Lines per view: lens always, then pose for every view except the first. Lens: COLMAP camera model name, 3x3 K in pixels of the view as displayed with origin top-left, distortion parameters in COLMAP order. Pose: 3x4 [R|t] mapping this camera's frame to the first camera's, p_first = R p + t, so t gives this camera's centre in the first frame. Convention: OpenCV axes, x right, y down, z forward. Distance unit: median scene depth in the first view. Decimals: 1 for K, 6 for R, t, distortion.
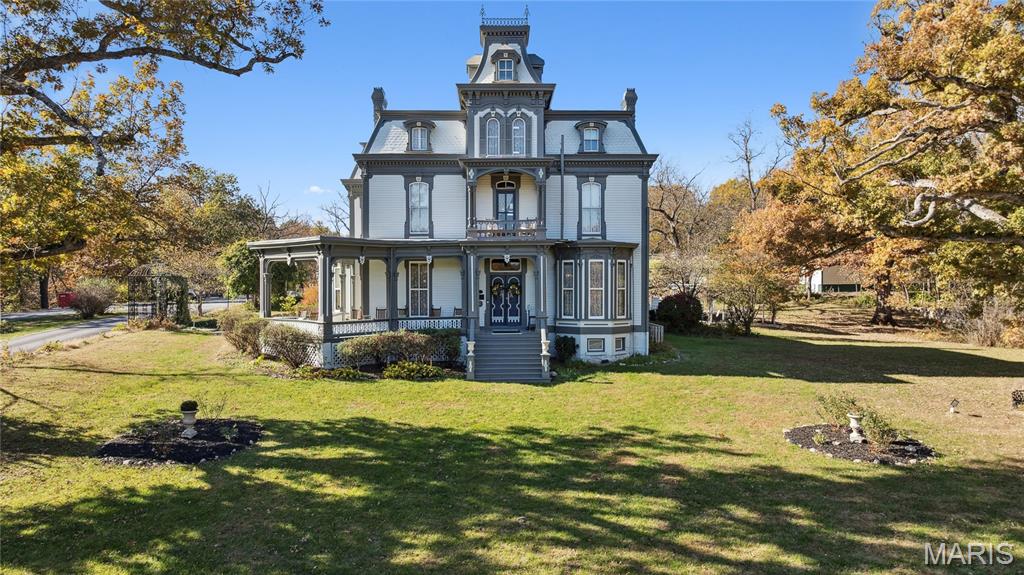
lens RADIAL K [[719.7, 0, 508.8], [0, 719.7, 301.0], [0, 0, 1]] dist [-0.007499, 0.005558]
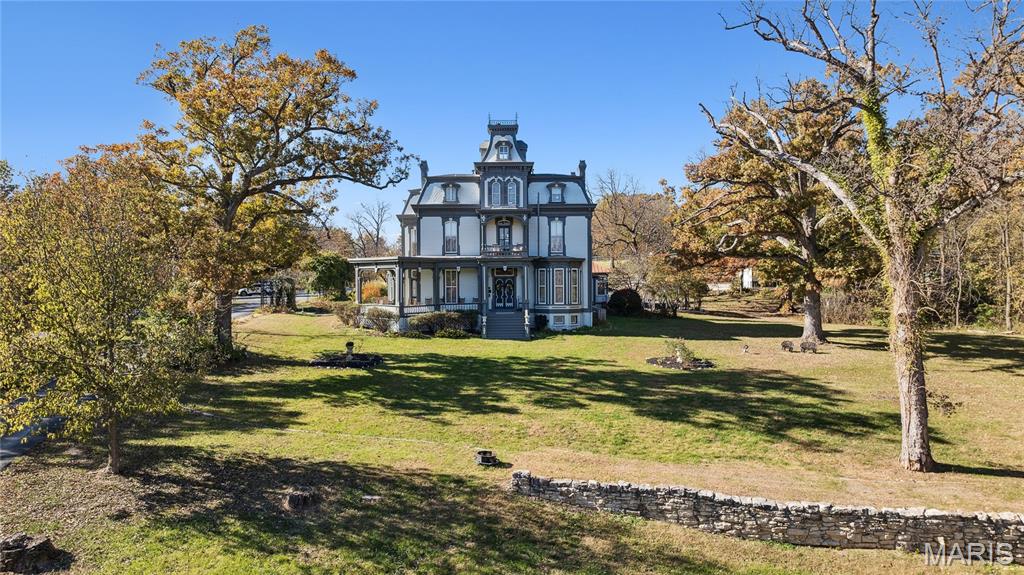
lens RADIAL K [[719.7, 0, 518.6], [0, 719.7, 286.8], [0, 0, 1]] dist [-0.007499, 0.005558]
pose [[0.999877, -0.004377, 0.015039, 0.003556], [0.004601, 0.999878, -0.014934, 0.008930], [-0.014972, 0.015002, 0.999775, -0.641731]]
